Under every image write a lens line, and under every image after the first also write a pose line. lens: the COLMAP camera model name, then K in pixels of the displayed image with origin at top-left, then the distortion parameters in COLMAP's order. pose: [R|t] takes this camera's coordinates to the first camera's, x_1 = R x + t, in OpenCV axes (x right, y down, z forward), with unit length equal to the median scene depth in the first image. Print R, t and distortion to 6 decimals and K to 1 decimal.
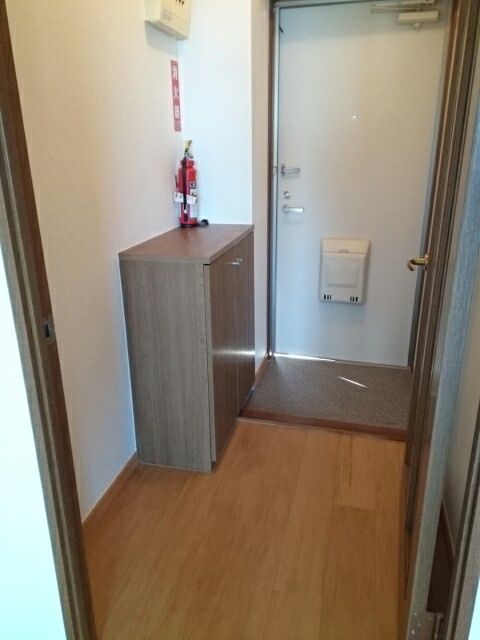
lens RADIAL K [[499.1, 0, 240.0], [0, 499.1, 320.0], [0, 0, 1]] dist [0.064693, -0.052299]
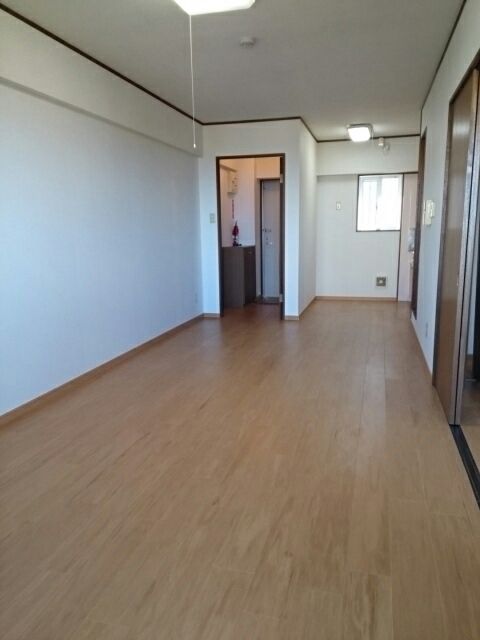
lens RADIAL K [[499.1, 0, 240.0], [0, 499.1, 320.0], [0, 0, 1]] dist [0.064693, -0.052299]
pose [[0.999700, 0.001971, -0.024404, 0.009129], [-0.005514, 0.989269, -0.146000, 0.818432], [0.023854, 0.146091, 0.988984, -2.299150]]
